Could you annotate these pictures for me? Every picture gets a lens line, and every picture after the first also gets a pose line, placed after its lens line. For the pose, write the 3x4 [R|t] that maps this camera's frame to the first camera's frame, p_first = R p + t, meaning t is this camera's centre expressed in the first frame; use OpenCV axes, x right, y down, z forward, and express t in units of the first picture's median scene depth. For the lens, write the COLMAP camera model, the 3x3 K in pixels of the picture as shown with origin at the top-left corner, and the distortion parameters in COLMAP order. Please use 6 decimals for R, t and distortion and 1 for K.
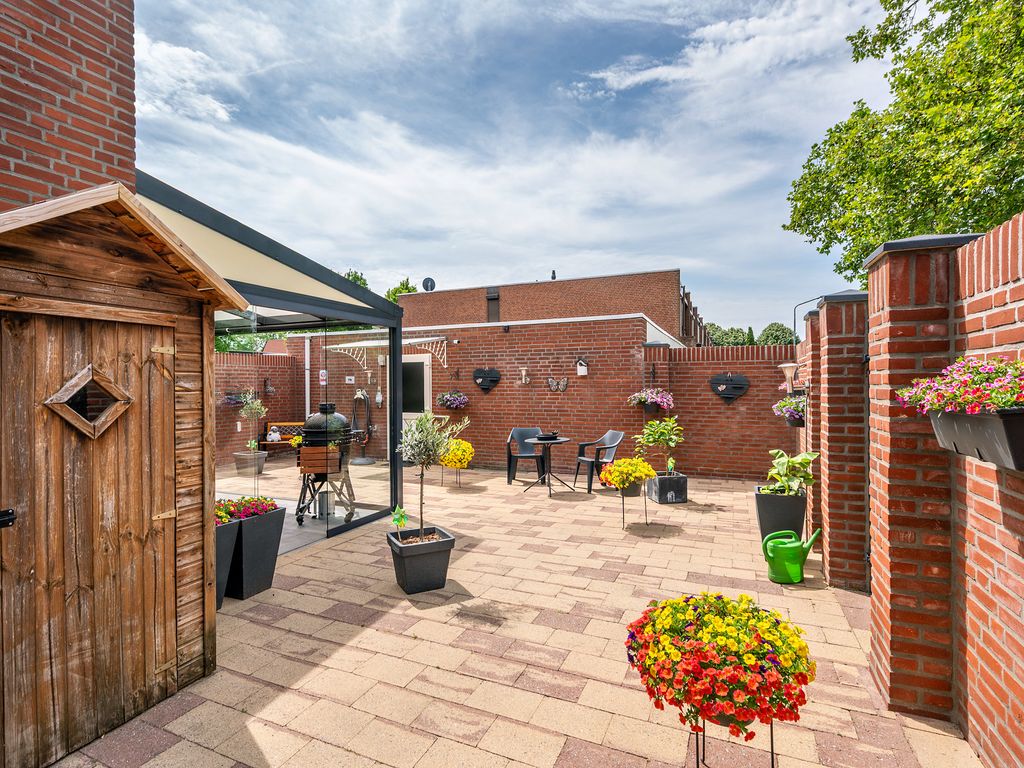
lens RADIAL K [[504.8, 0, 514.8], [0, 504.8, 395.0], [0, 0, 1]] dist [-0.006719, -0.002530]
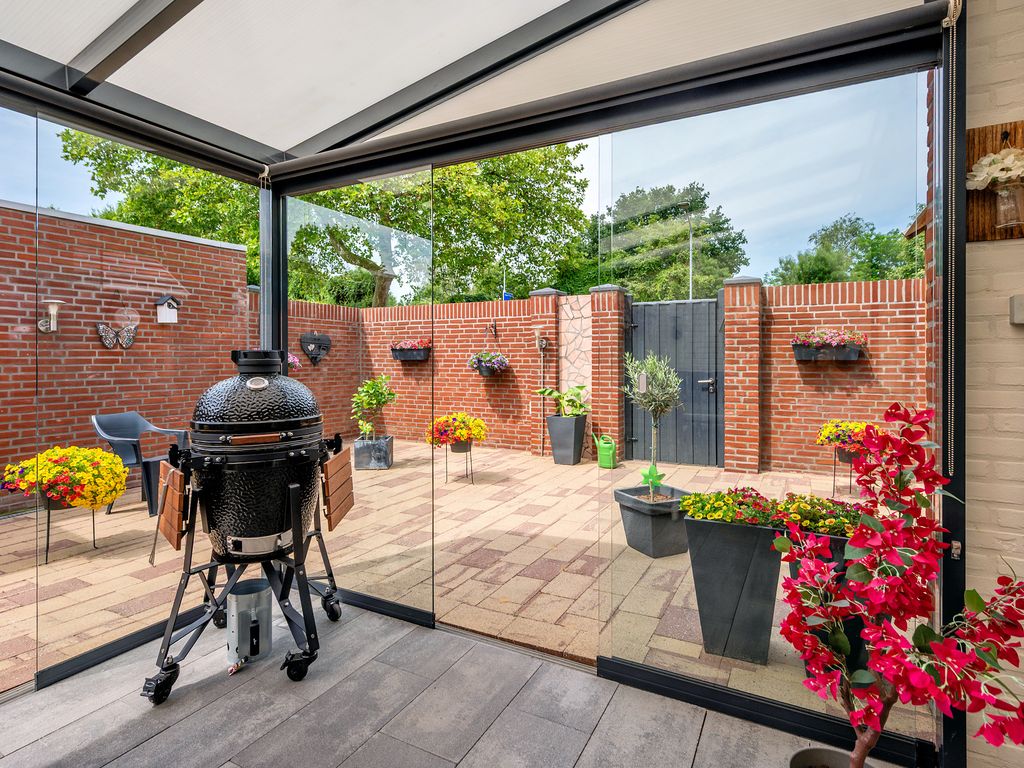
lens RADIAL K [[546.0, 0, 516.3], [0, 546.0, 376.8], [0, 0, 1]] dist [0.000446, -0.000211]
pose [[0.088777, -0.031094, 0.995566, -0.497243], [0.019195, 0.999380, 0.029501, 0.015763], [-0.995867, 0.016491, 0.089319, 0.492915]]
